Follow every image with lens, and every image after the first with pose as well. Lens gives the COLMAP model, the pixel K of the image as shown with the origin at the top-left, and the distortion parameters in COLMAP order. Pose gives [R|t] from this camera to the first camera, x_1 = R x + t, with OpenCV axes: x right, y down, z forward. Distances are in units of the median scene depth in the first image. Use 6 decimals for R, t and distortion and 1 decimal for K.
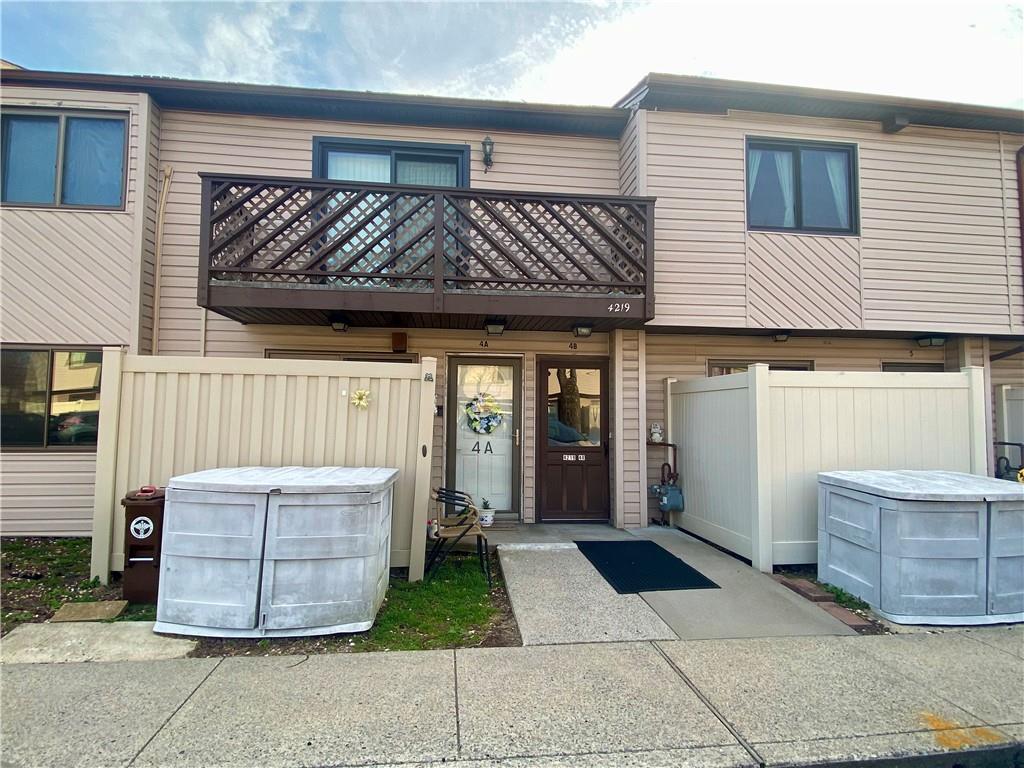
lens RADIAL K [[531.3, 0, 508.6], [0, 531.3, 385.9], [0, 0, 1]] dist [0.036136, -0.037718]
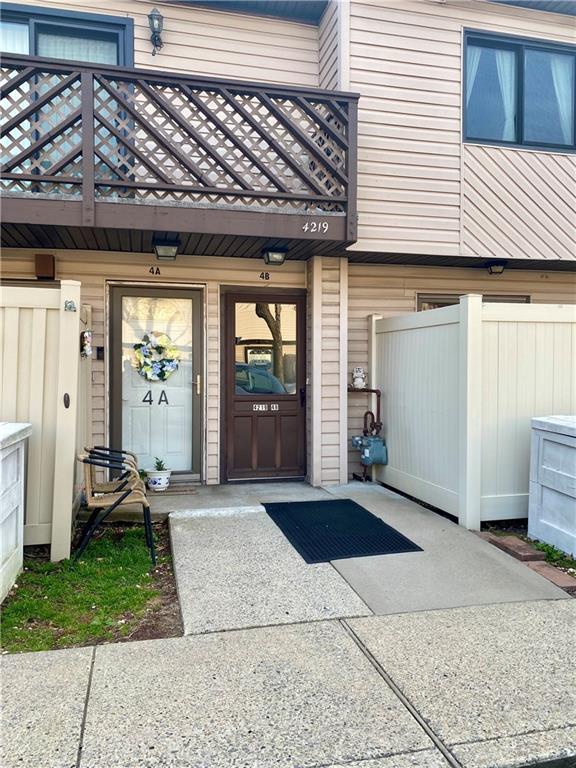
lens RADIAL K [[579.5, 0, 288.0], [0, 579.5, 384.0], [0, 0, 1]] dist [-0.003337, -0.005772]
pose [[0.991366, -0.011719, 0.130596, 0.044428], [0.000619, 0.996405, 0.084718, 0.021284], [-0.131119, -0.083905, 0.987809, 0.091762]]
